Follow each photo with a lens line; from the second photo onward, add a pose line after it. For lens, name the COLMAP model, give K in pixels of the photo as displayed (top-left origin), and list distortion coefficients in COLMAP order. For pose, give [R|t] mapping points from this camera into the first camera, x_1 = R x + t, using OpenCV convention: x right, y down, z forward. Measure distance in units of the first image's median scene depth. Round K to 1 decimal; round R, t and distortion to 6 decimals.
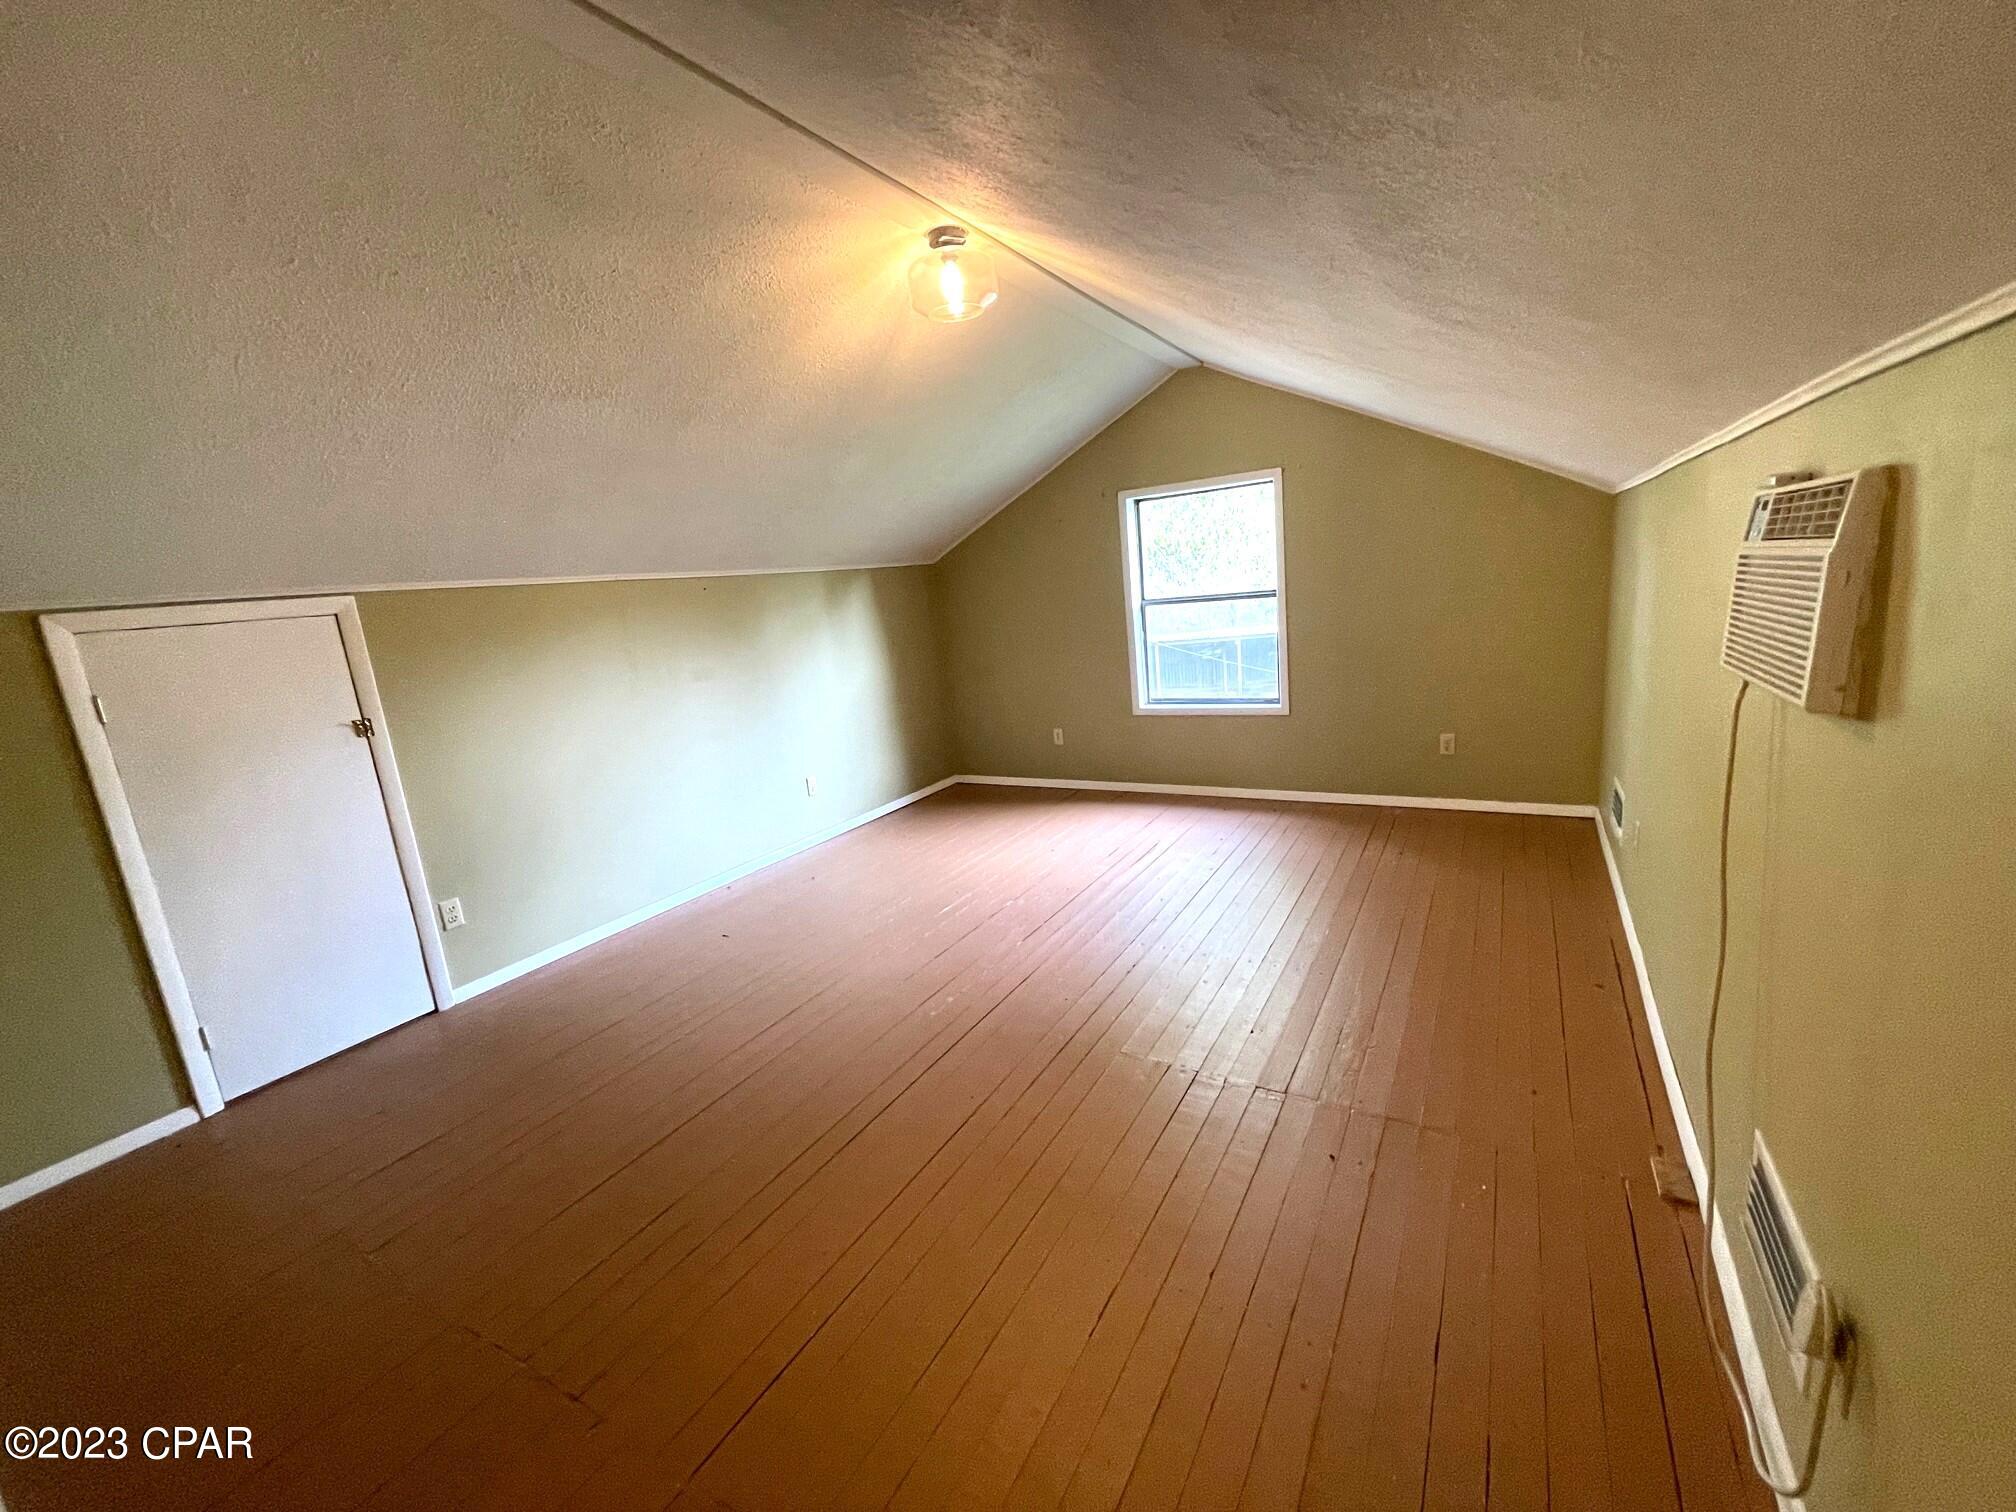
lens RADIAL K [[812.5, 0, 1007.1], [0, 812.5, 760.8], [0, 0, 1]] dist [-0.003868, -0.000048]
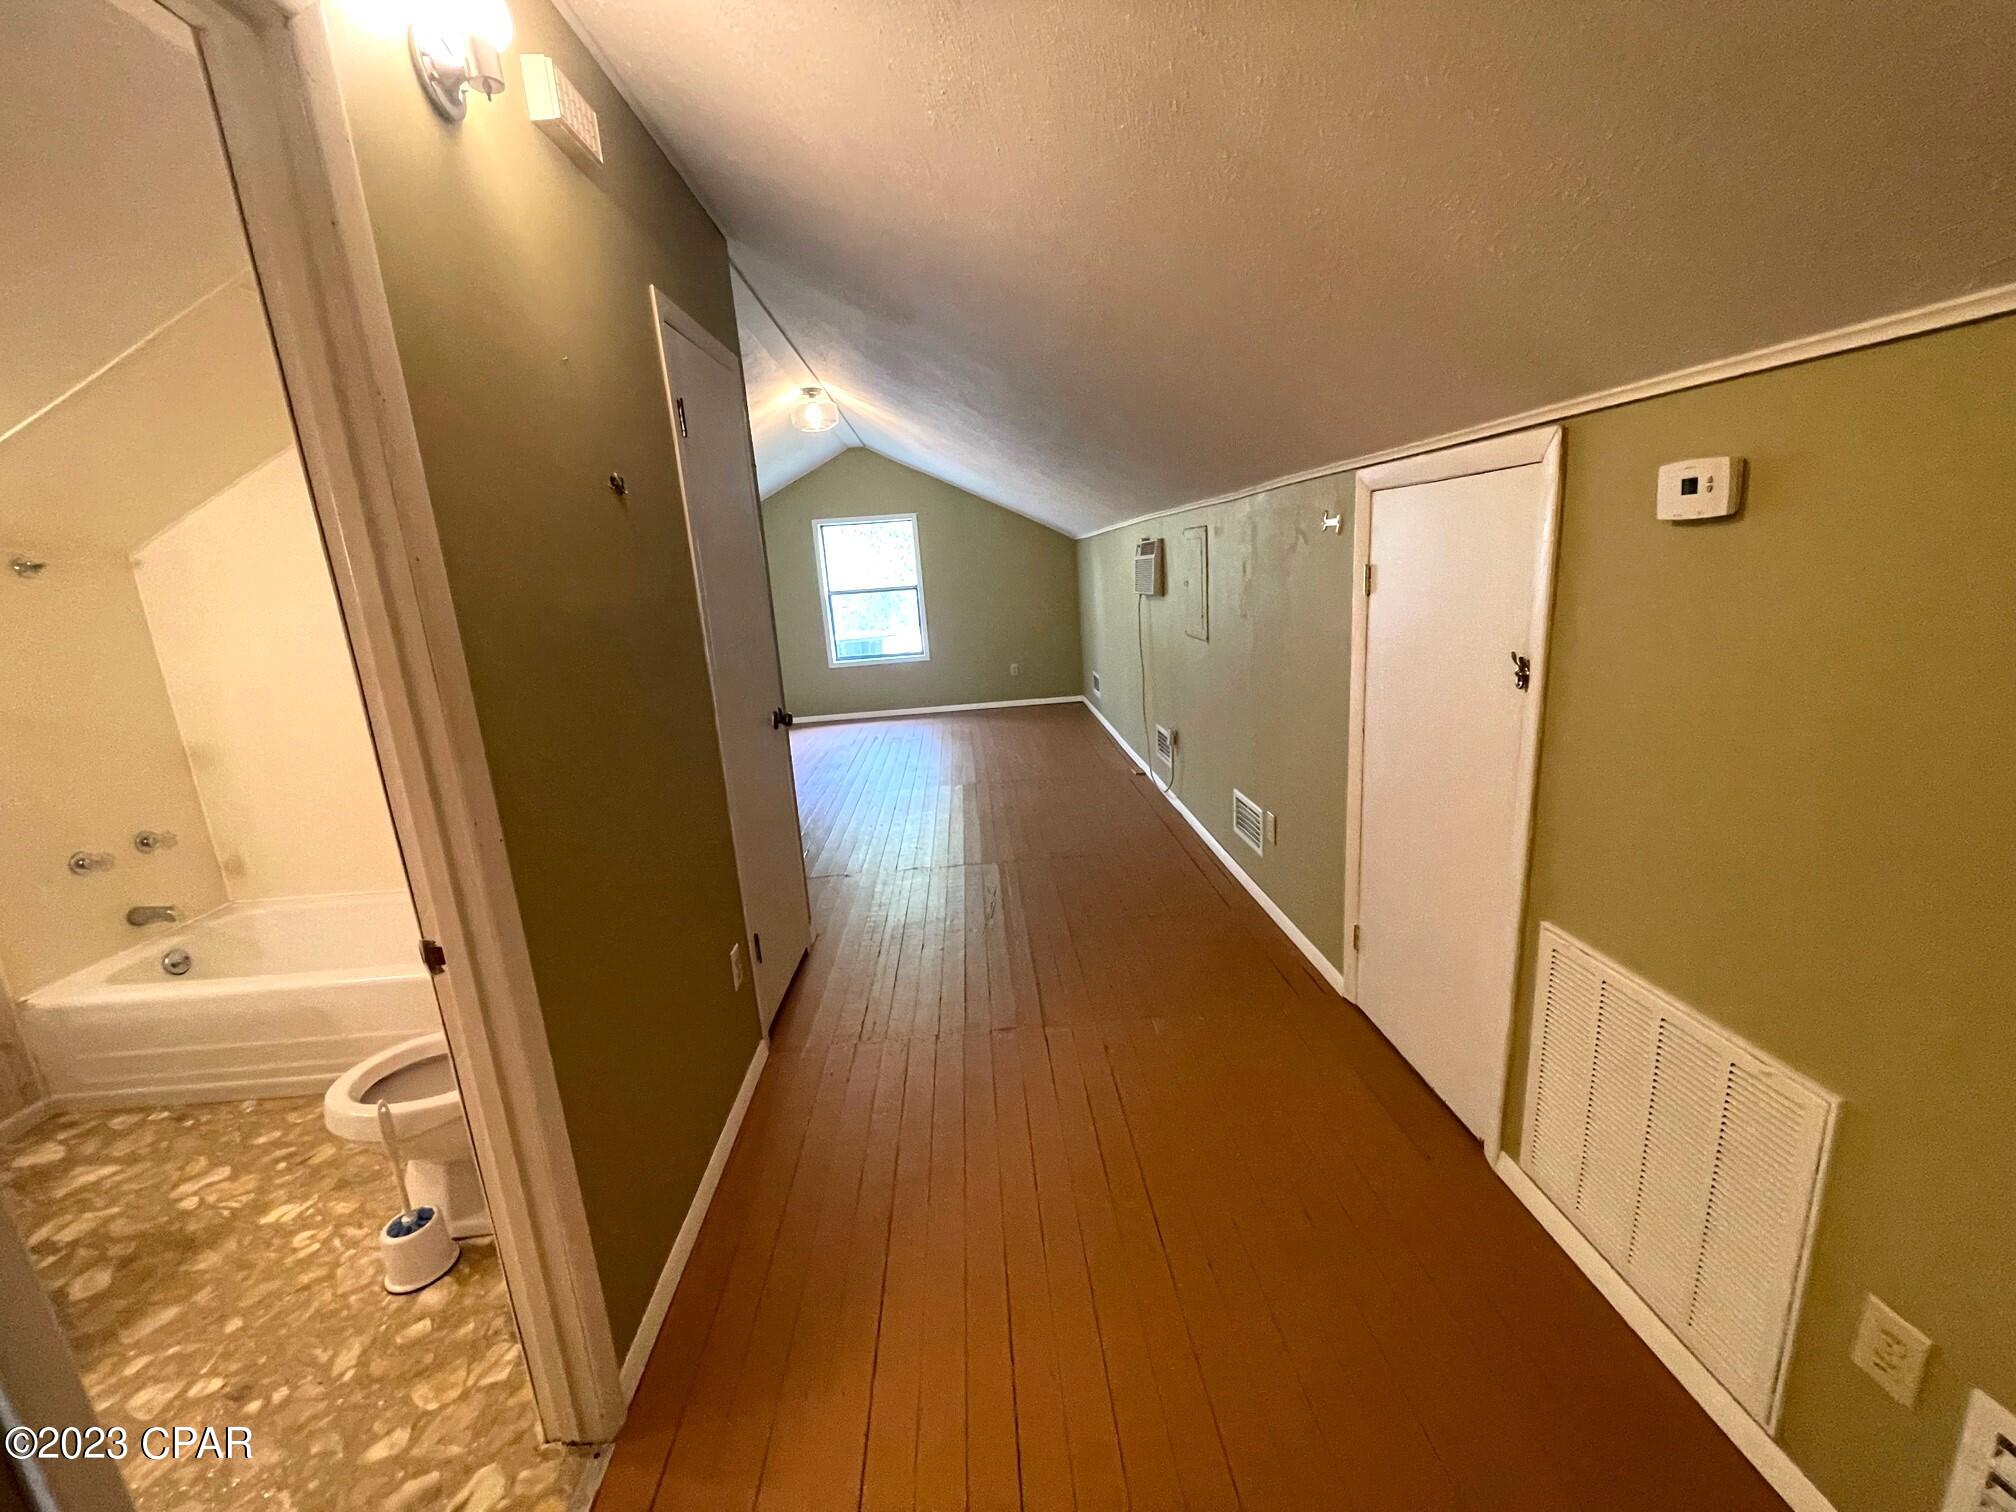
lens RADIAL K [[812.5, 0, 1005.8], [0, 812.5, 762.9], [0, 0, 1]] dist [-0.003868, -0.000048]
pose [[0.825220, -0.098997, 0.556068, -0.548519], [0.111866, 0.993664, 0.010891, 0.177133], [-0.553622, 0.053218, 0.831066, -0.537173]]
